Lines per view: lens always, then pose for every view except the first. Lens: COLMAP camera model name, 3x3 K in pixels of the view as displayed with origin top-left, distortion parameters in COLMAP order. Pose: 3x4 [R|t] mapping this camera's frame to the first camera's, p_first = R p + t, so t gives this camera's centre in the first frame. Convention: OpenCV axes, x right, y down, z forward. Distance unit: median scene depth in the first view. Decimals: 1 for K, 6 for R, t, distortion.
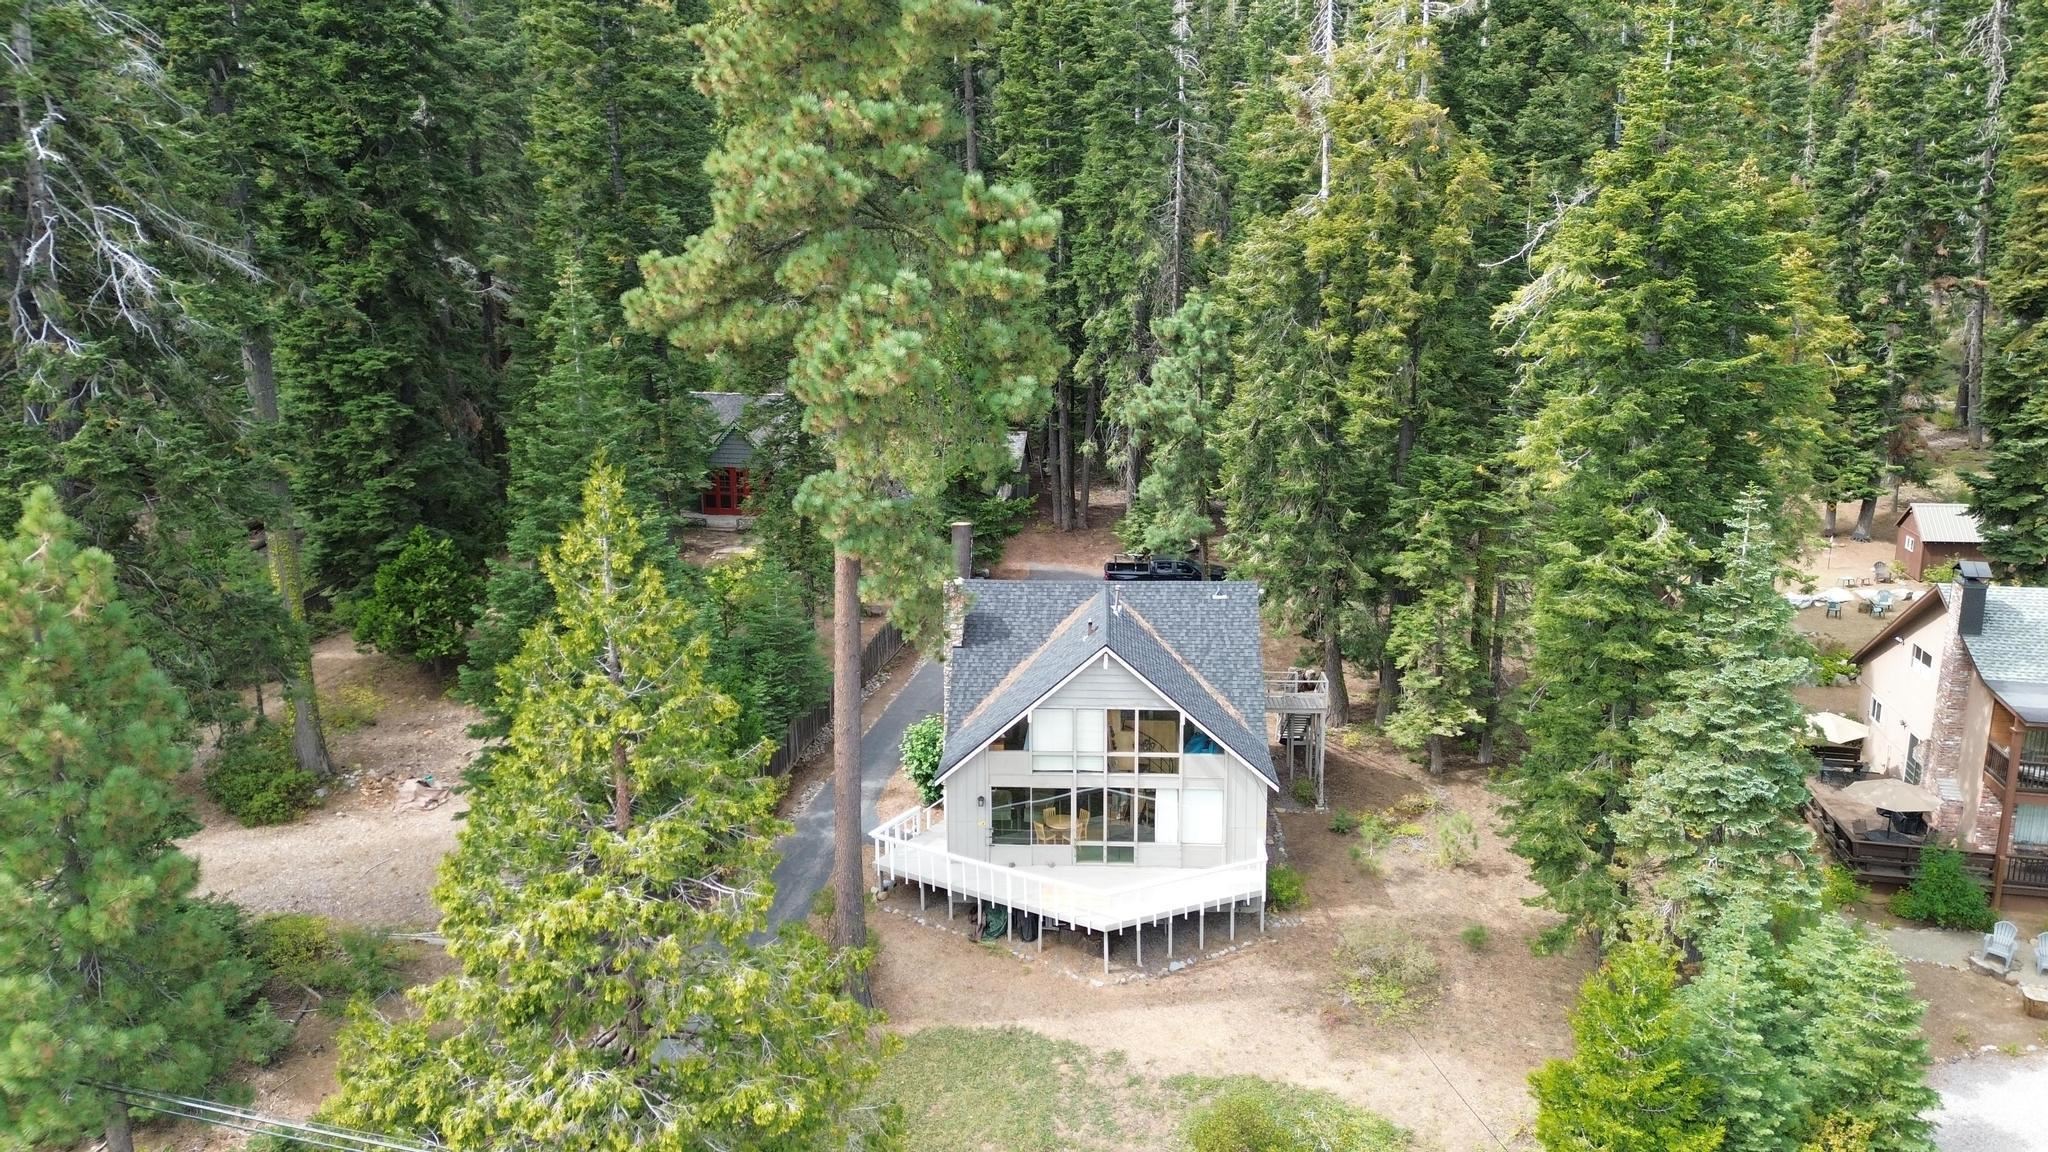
lens RADIAL K [[1550.5, 0, 1029.6], [0, 1550.5, 574.4], [0, 0, 1]] dist [0.090687, -0.070118]
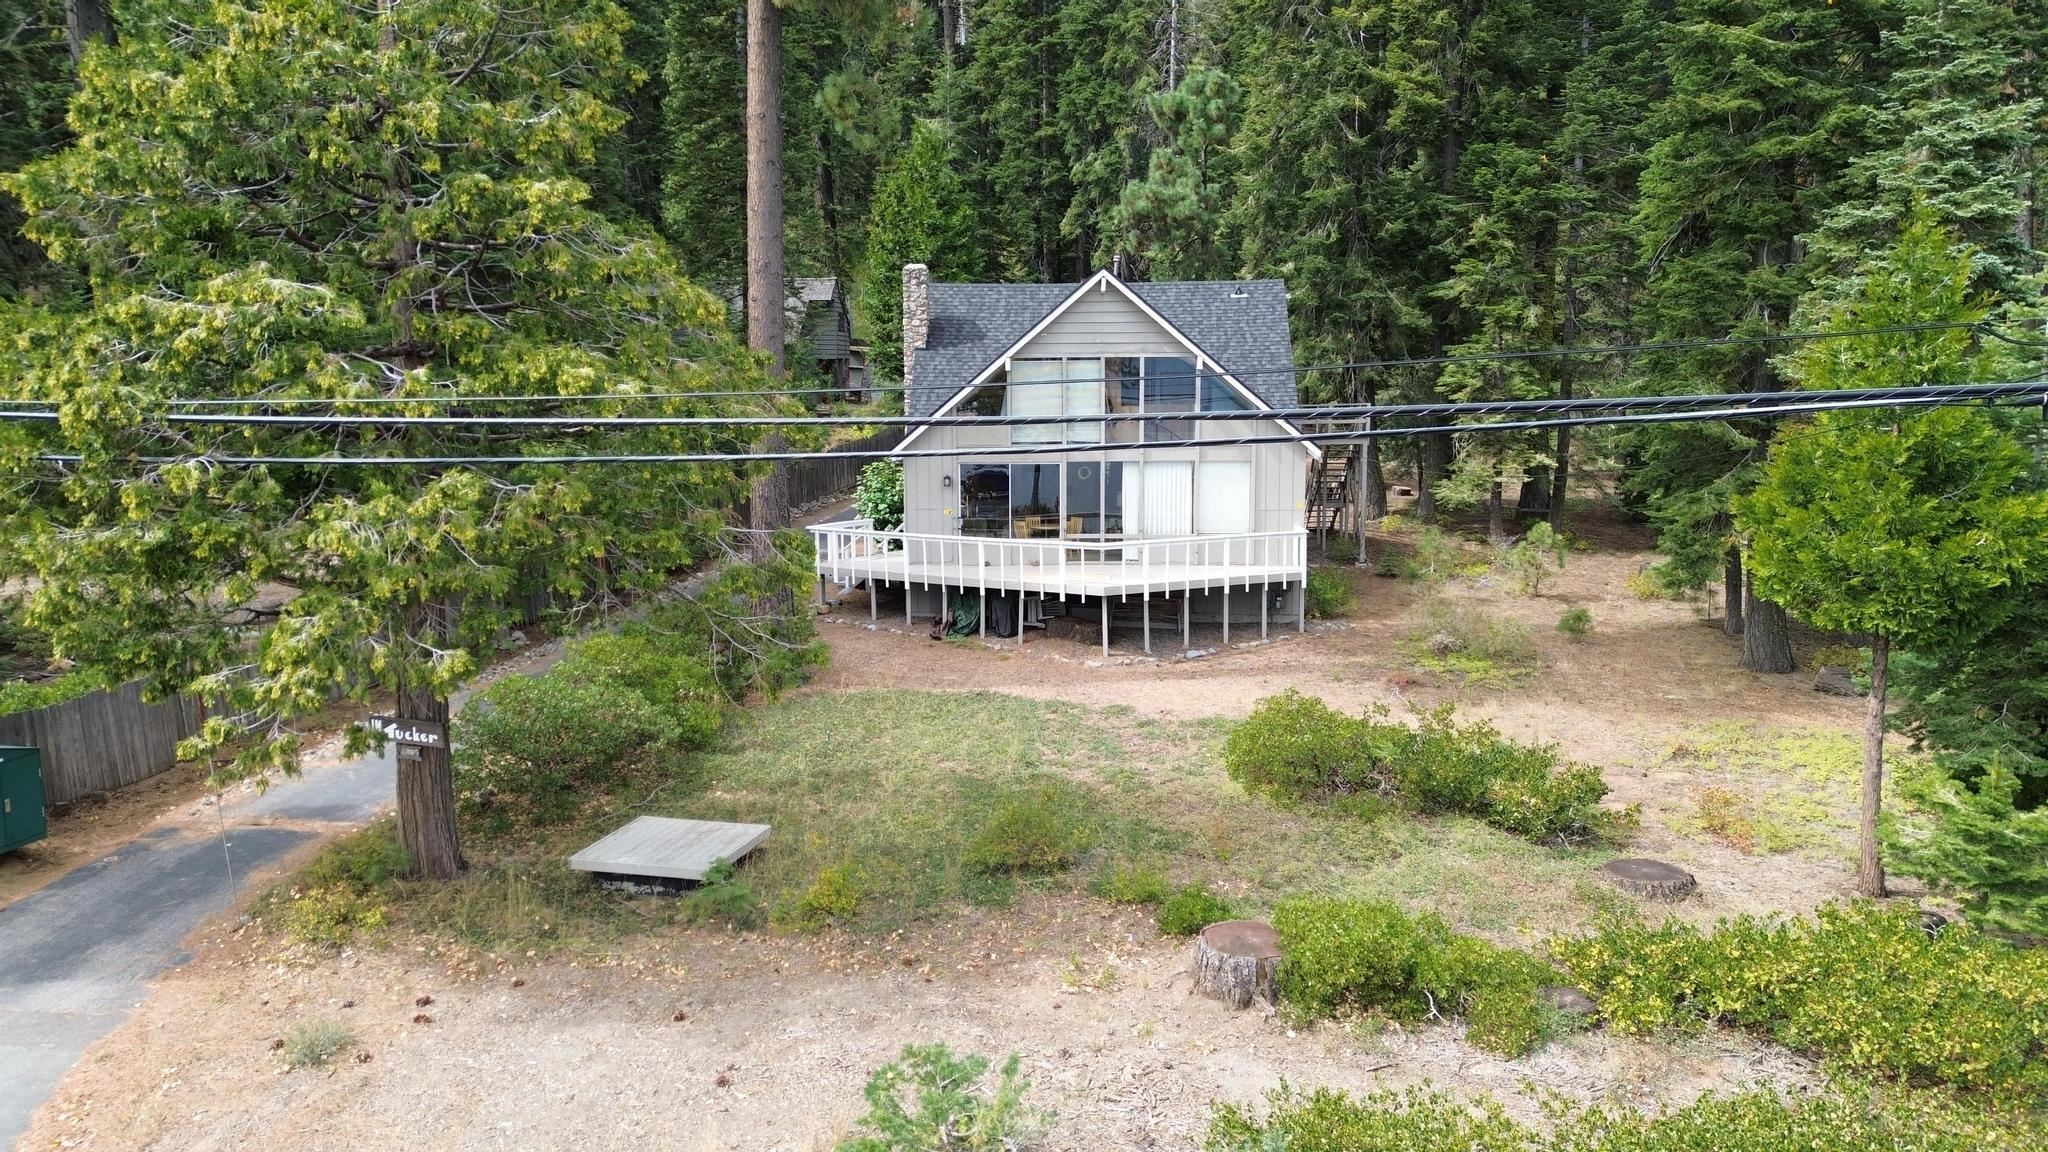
lens RADIAL K [[1550.5, 0, 1029.6], [0, 1550.5, 574.4], [0, 0, 1]] dist [0.090687, -0.070118]
pose [[0.999963, -0.002440, 0.008225, 0.004424], [0.003212, 0.995453, -0.095204, 0.263447], [-0.007955, 0.095226, 0.995424, 0.205306]]
